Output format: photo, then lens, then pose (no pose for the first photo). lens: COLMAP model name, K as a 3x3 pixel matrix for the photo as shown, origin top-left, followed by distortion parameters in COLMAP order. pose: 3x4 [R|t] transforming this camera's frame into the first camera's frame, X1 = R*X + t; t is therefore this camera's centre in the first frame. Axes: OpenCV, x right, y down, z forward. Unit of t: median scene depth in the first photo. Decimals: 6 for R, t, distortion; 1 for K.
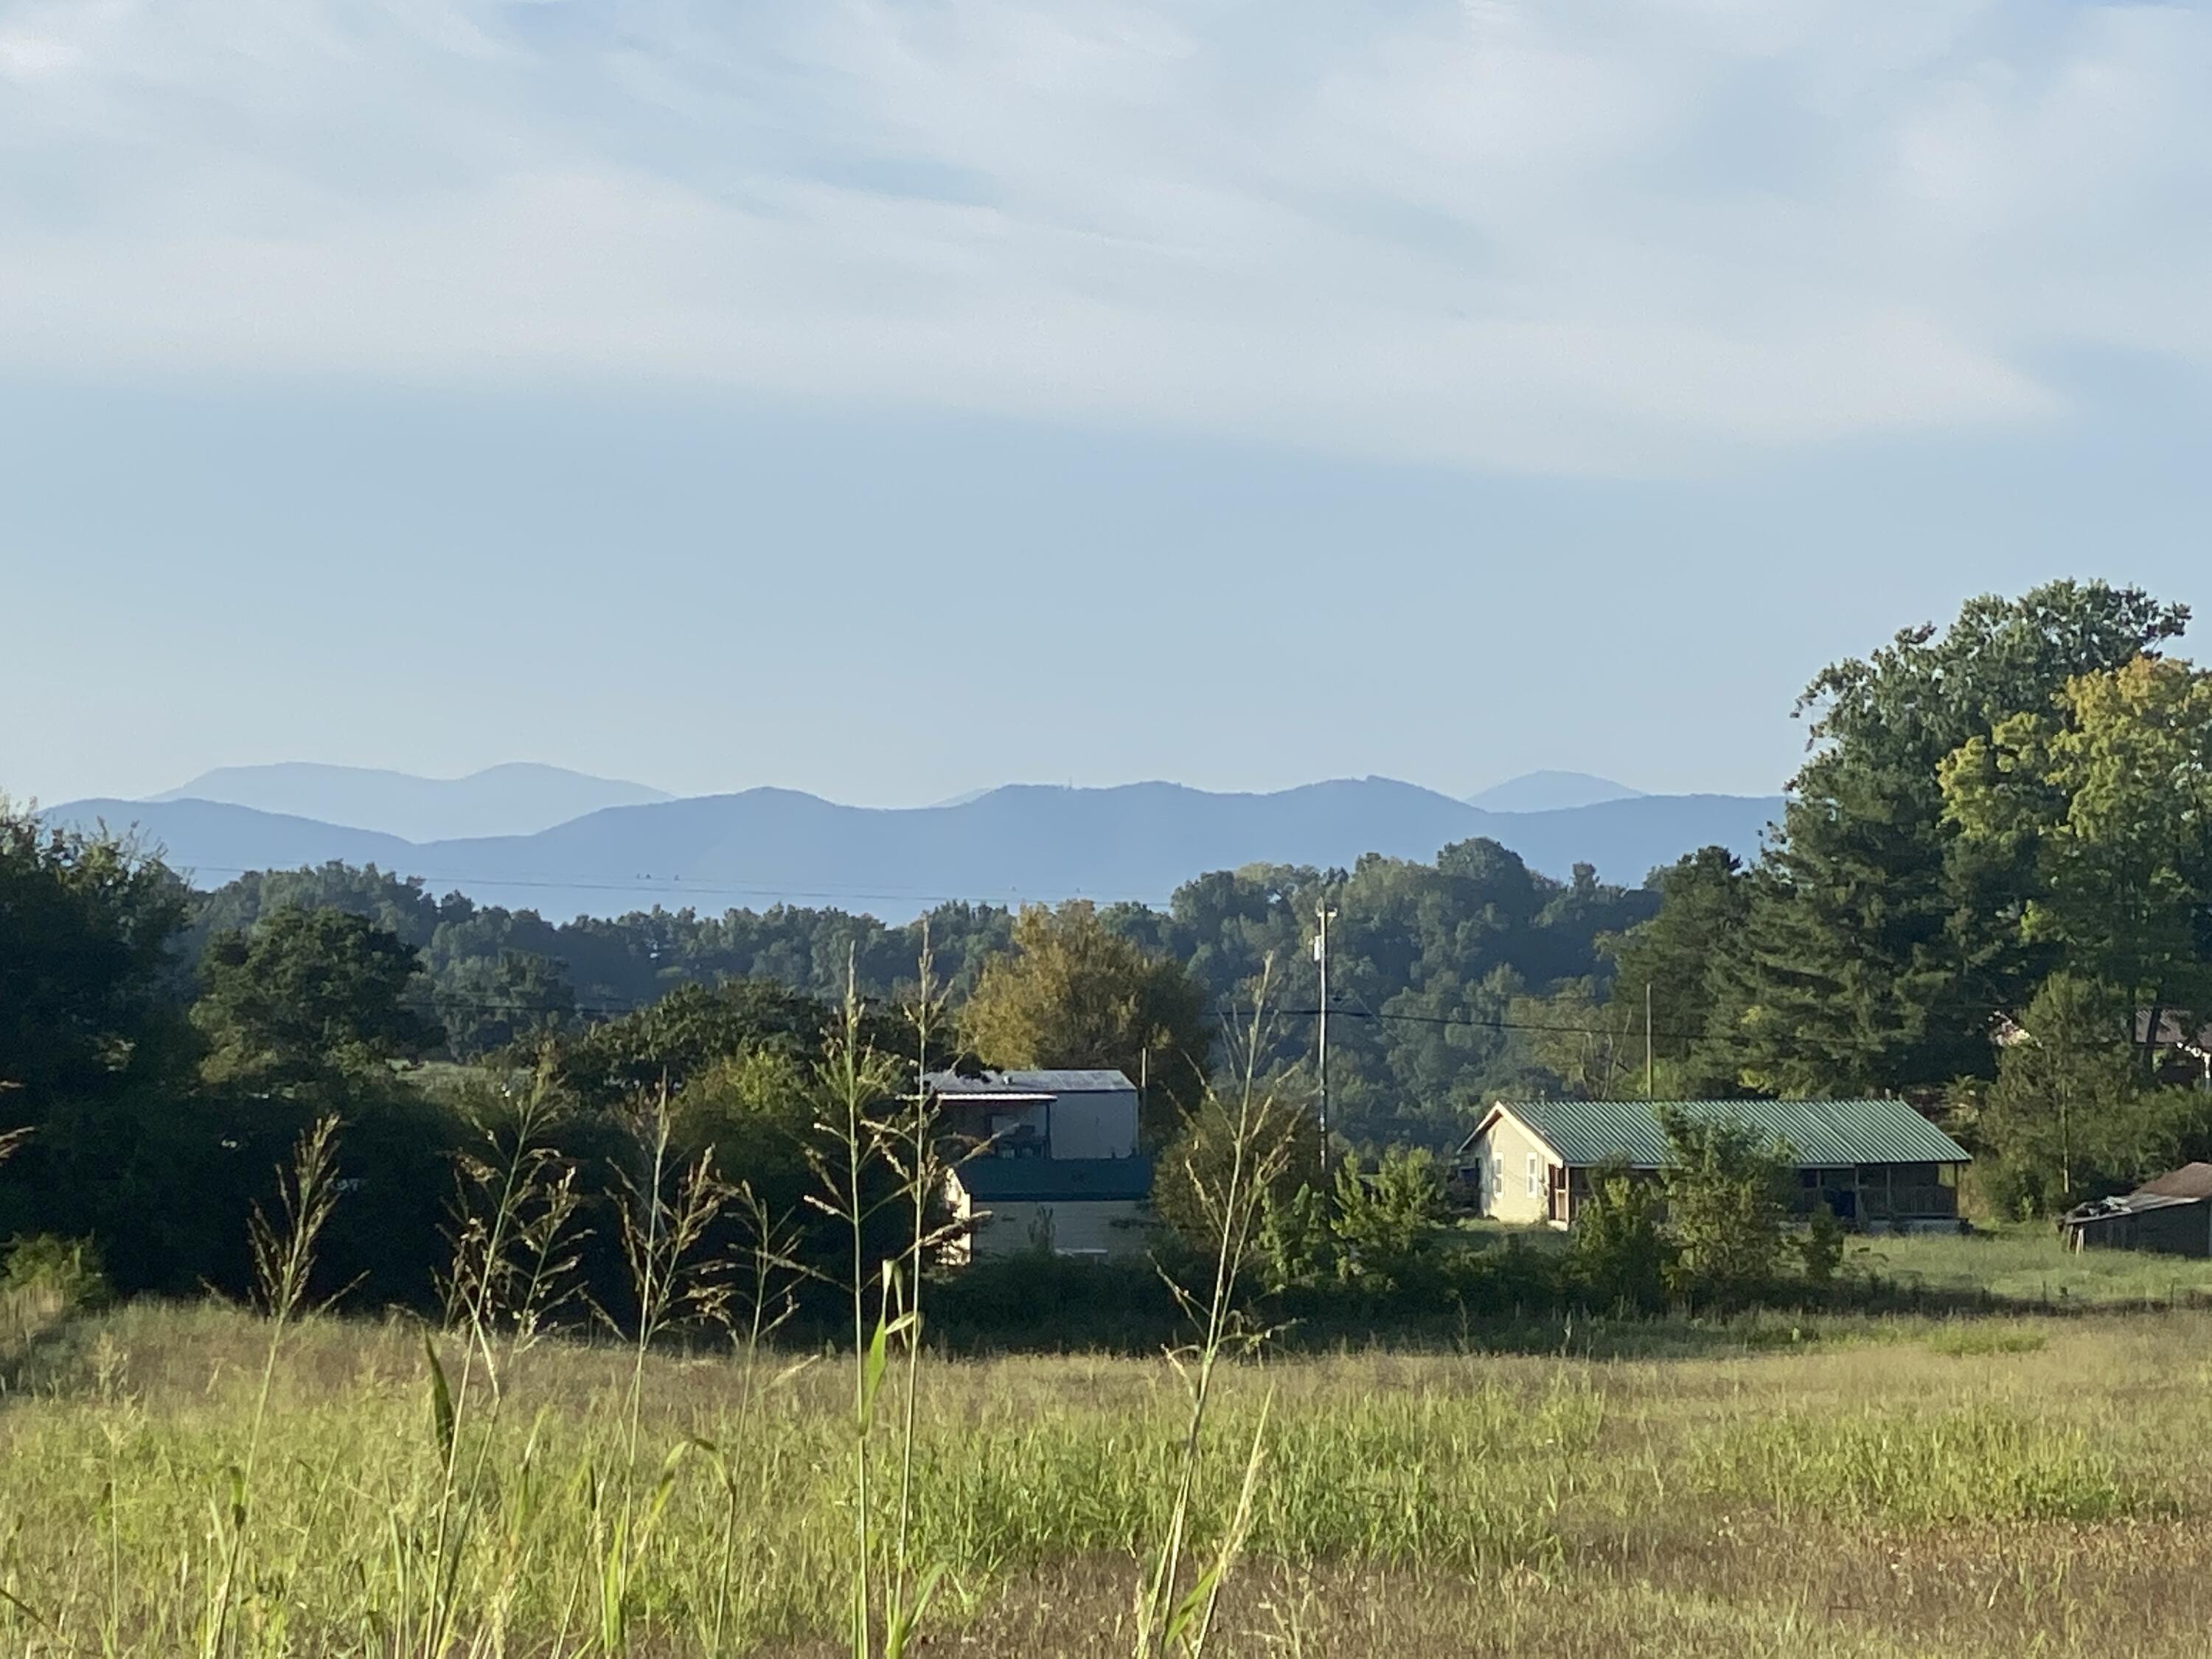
lens RADIAL K [[8643.8, 0, 1105.2], [0, 8643.8, 821.4], [0, 0, 1]] dist [0.300048, 0.000000]
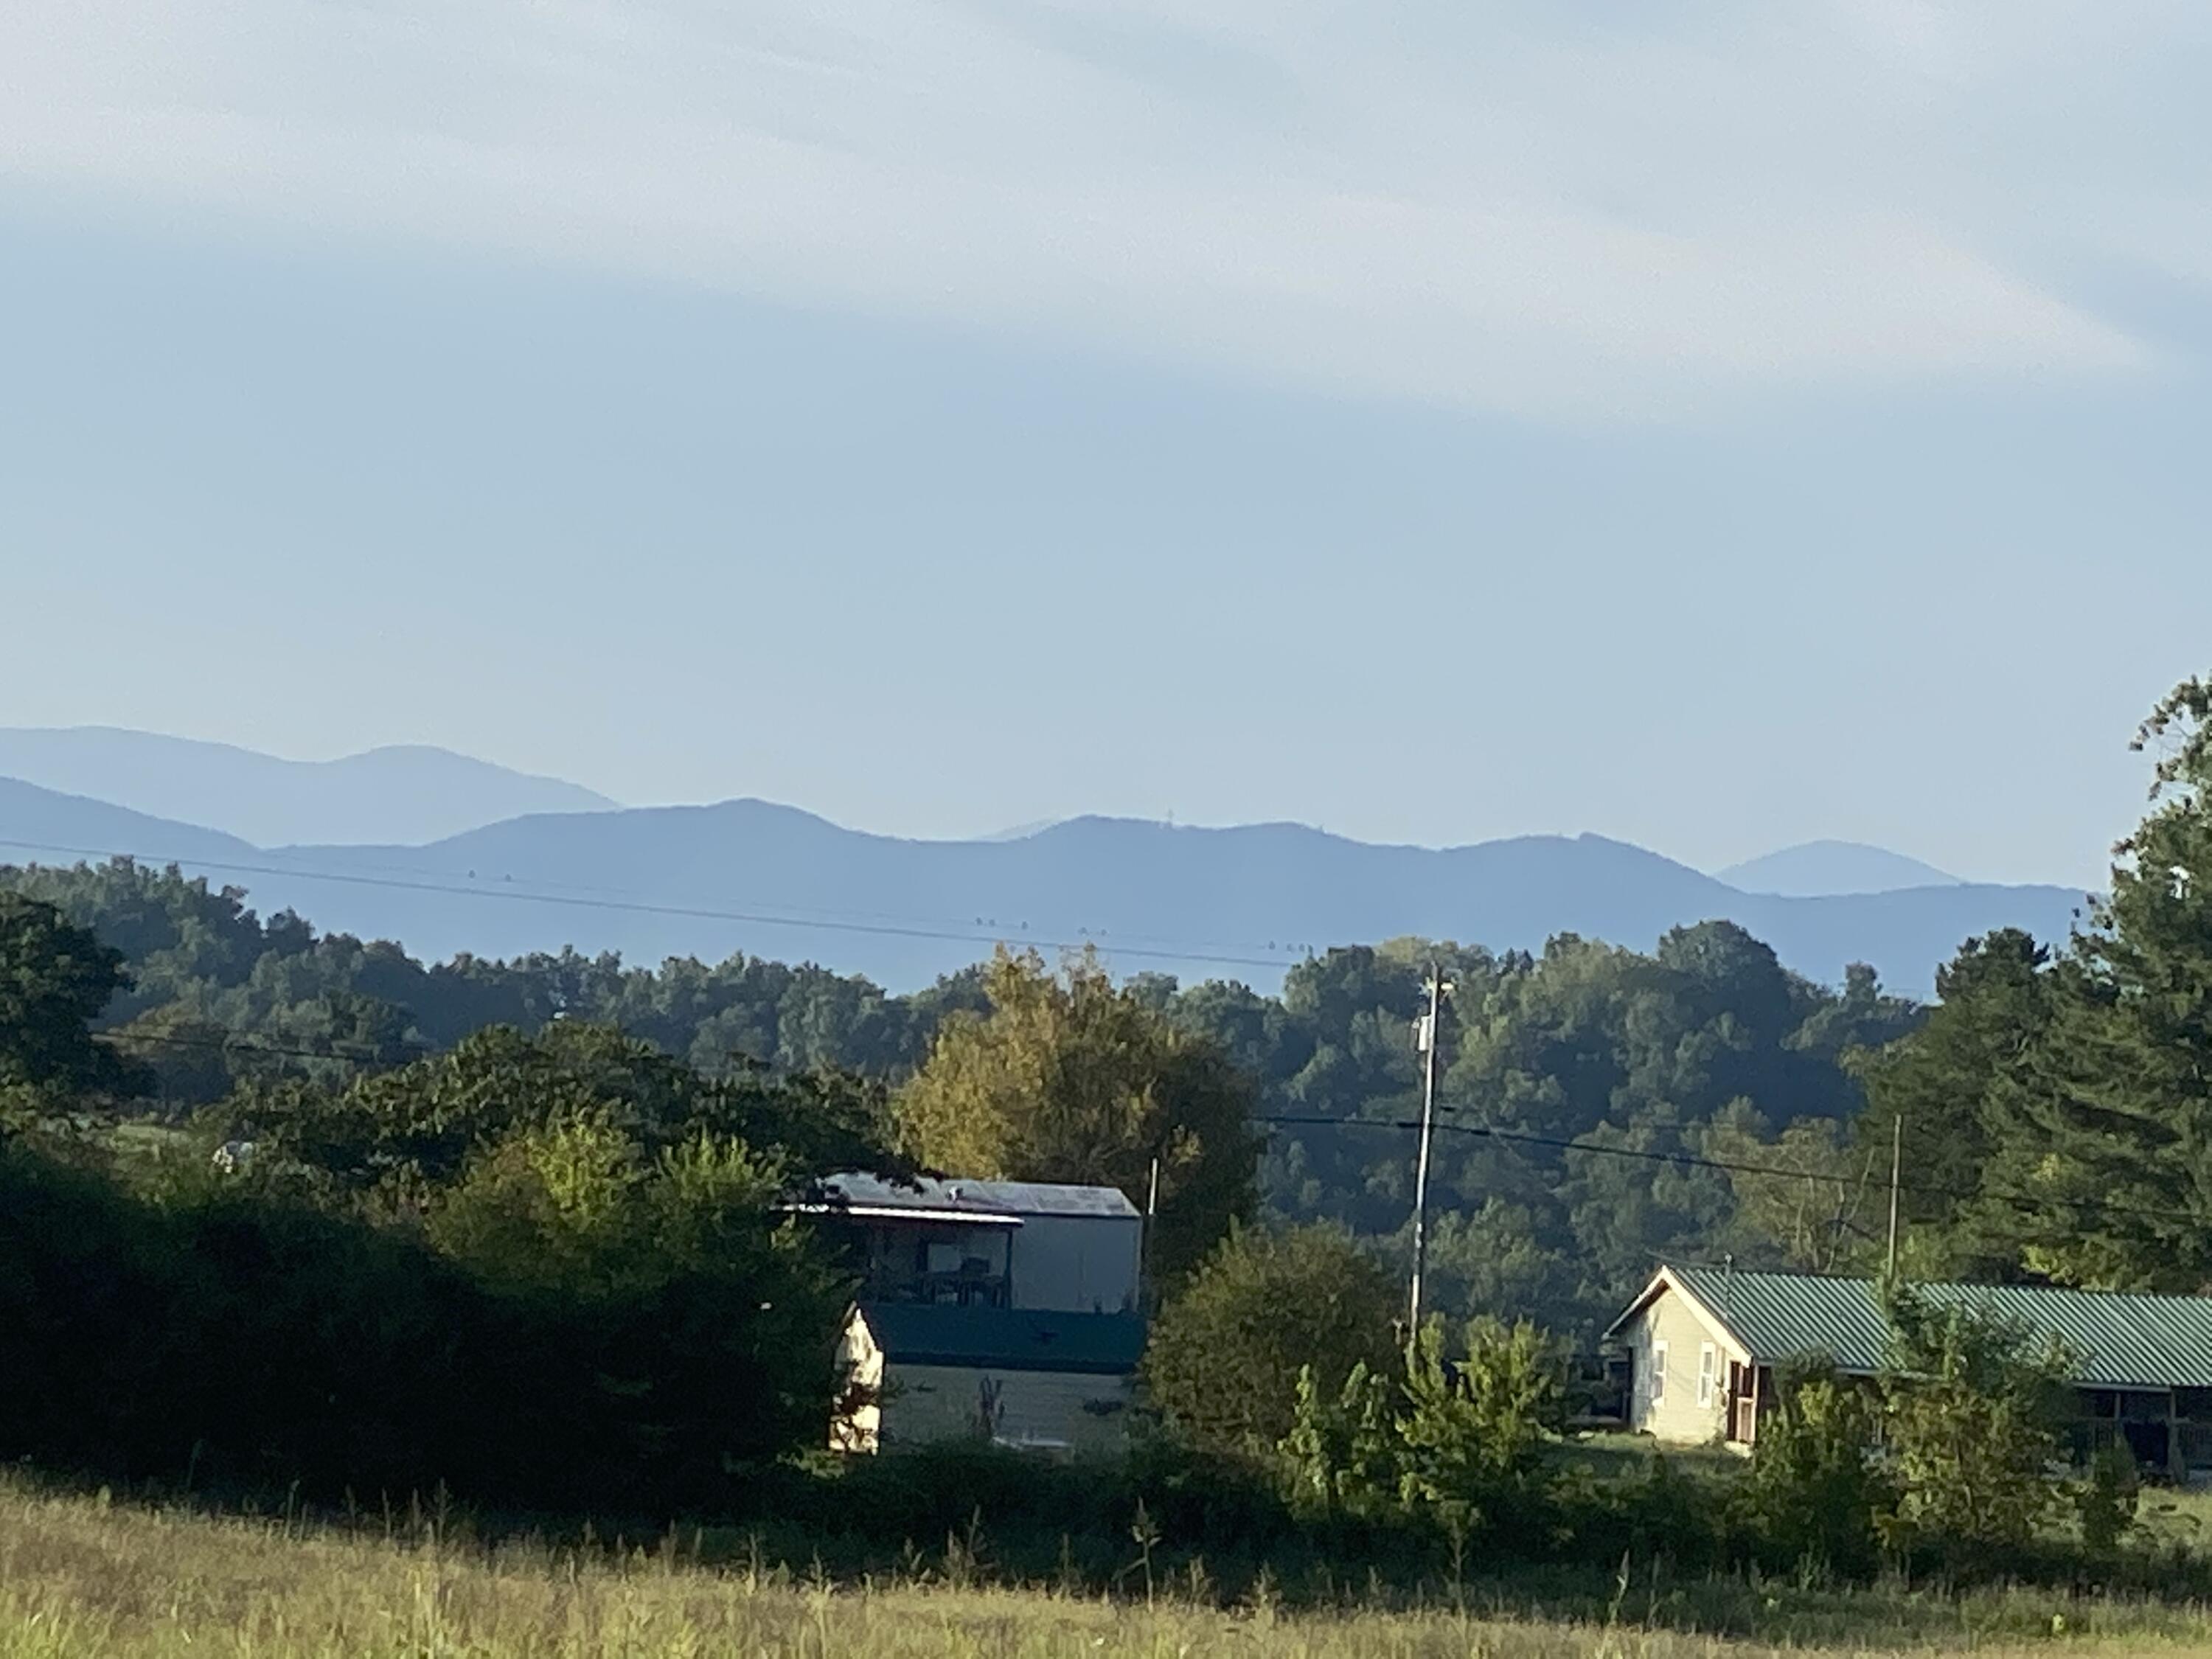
lens RADIAL K [[11913.4, 0, 1105.4], [0, 11913.4, 838.3], [0, 0, 1]] dist [0.438803, 0.000000]
pose [[0.998226, 0.058740, -0.009760, 0.006950], [-0.058768, 0.998268, -0.002626, 0.002764], [0.009589, 0.003194, 0.999949, 0.035785]]
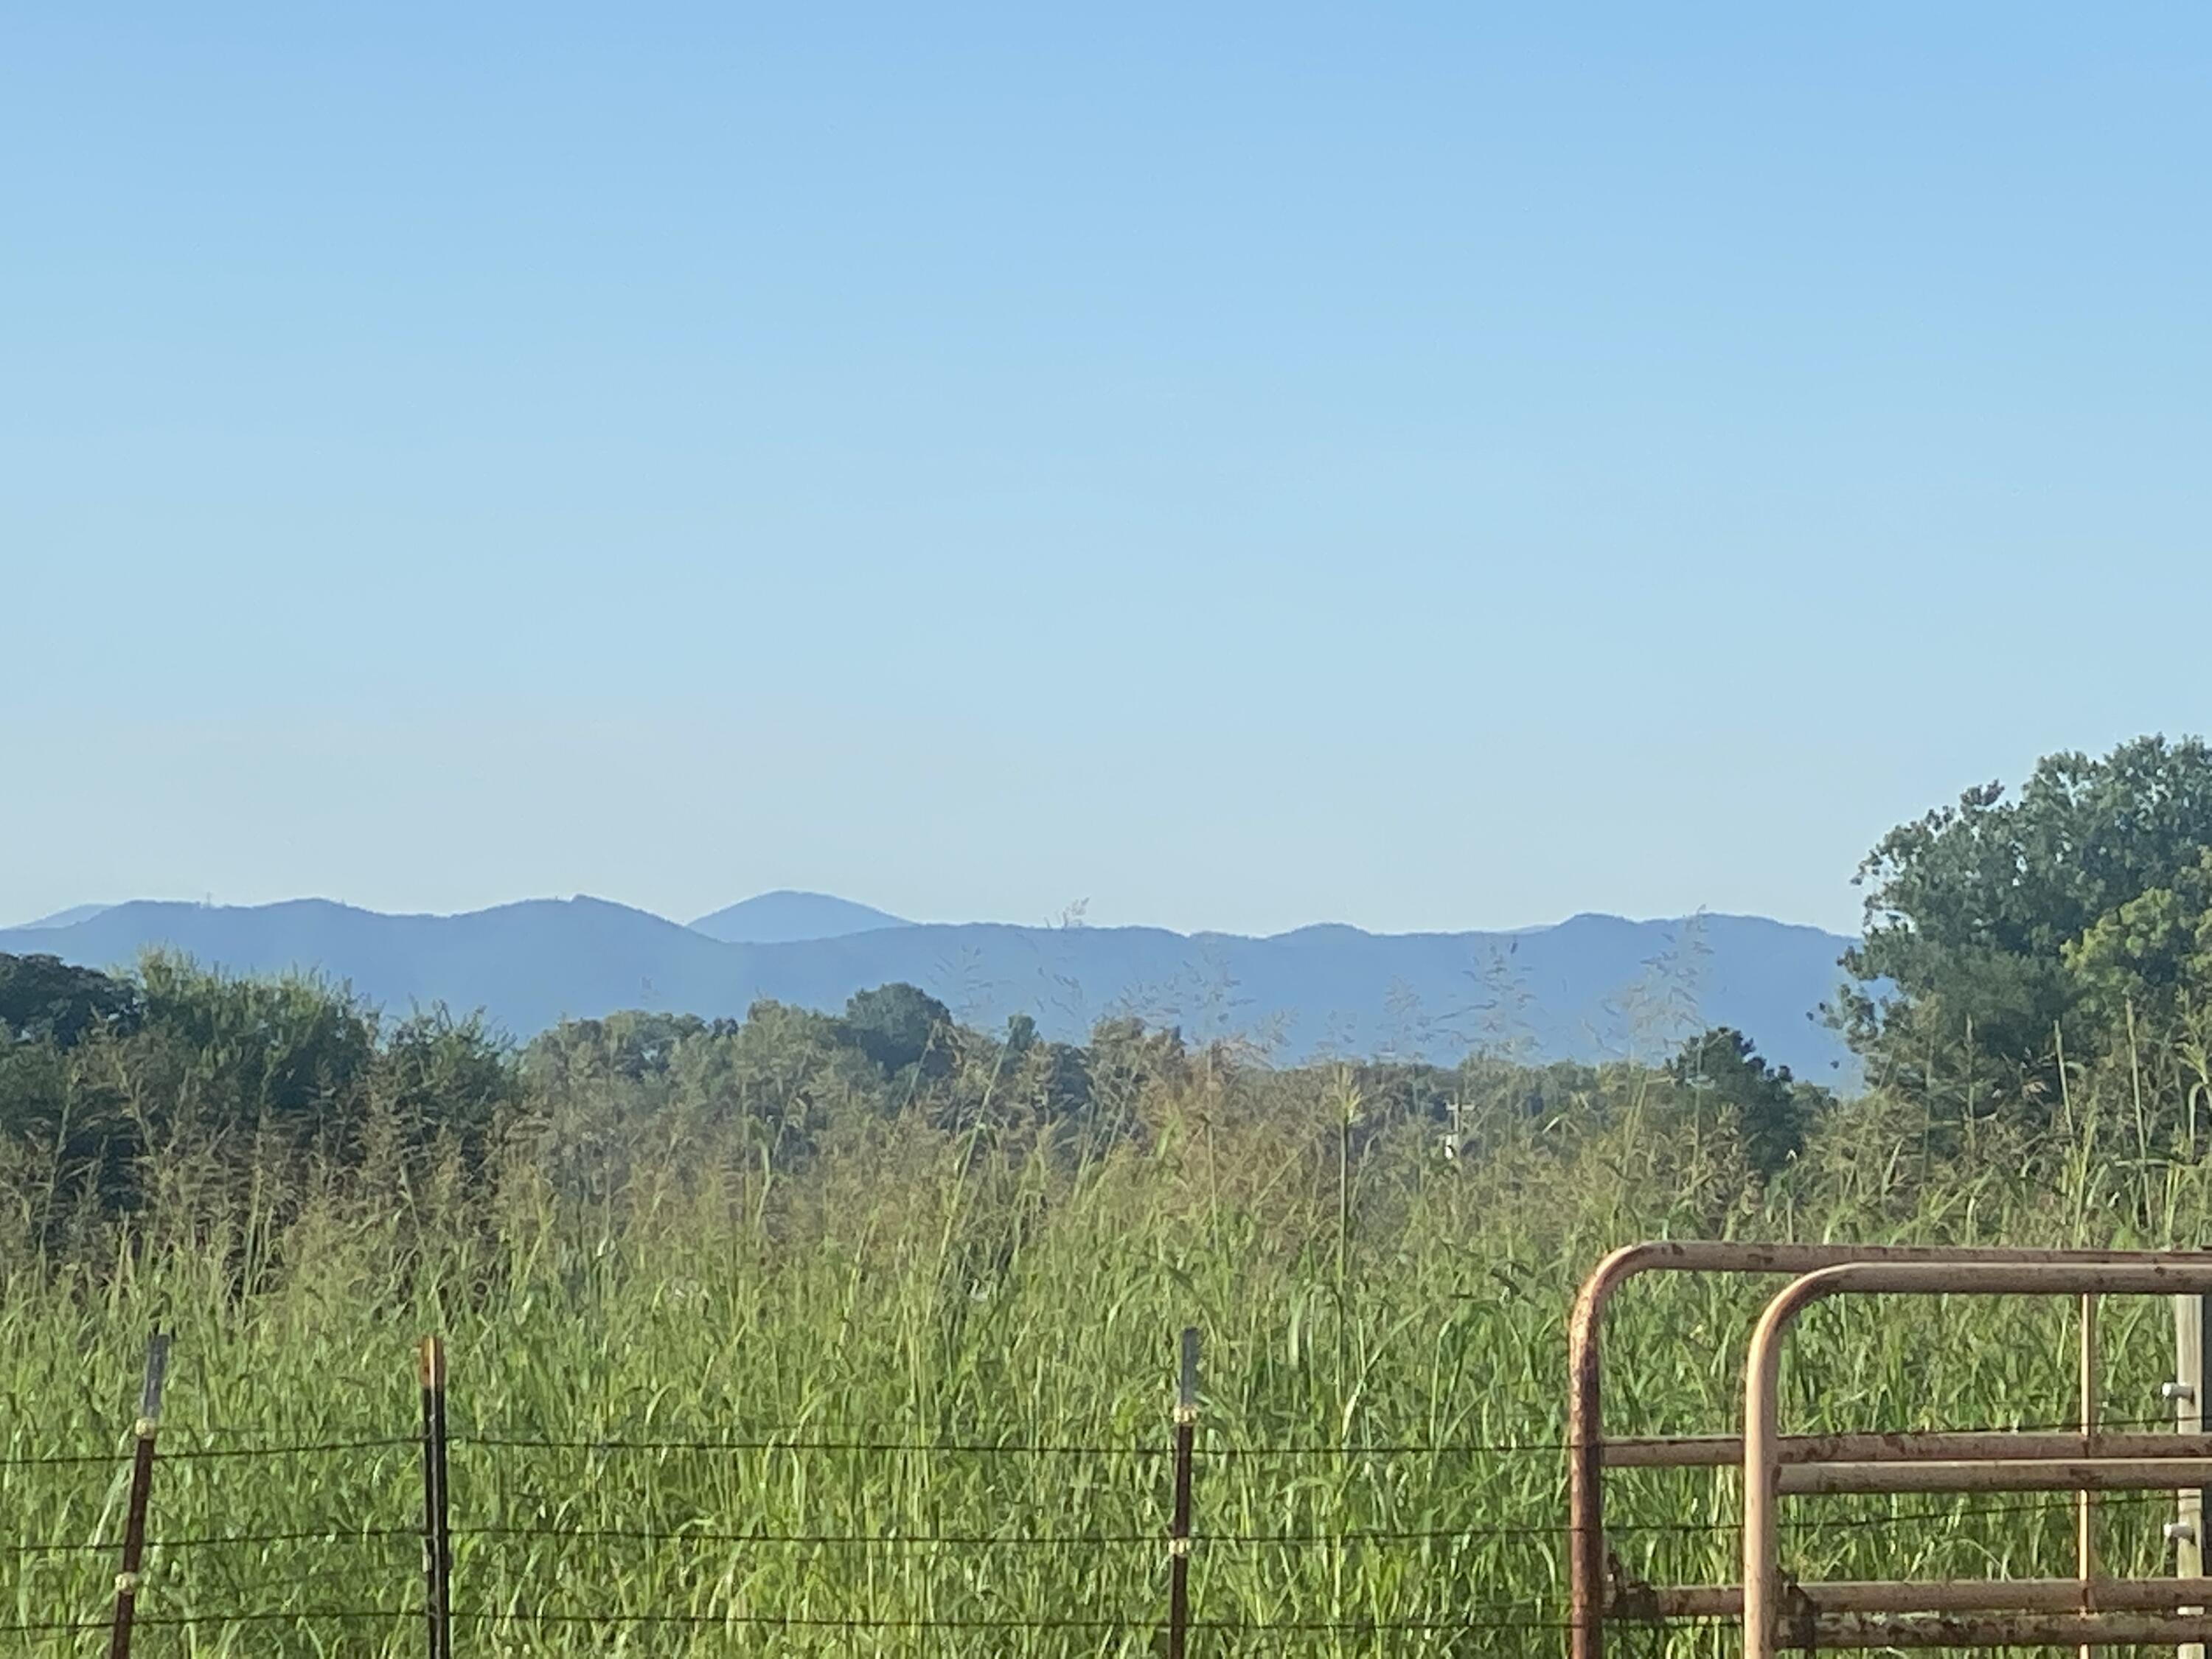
lens RADIAL K [[10636.8, 0, 1106.8], [0, 10636.8, 828.7], [0, 0, 1]] dist [0.622611, 0.000000]
pose [[0.996282, 0.013592, 0.085068, -0.099339], [-0.012624, 0.999849, -0.011906, -0.004373], [-0.085217, 0.010788, 0.996304, -0.092381]]
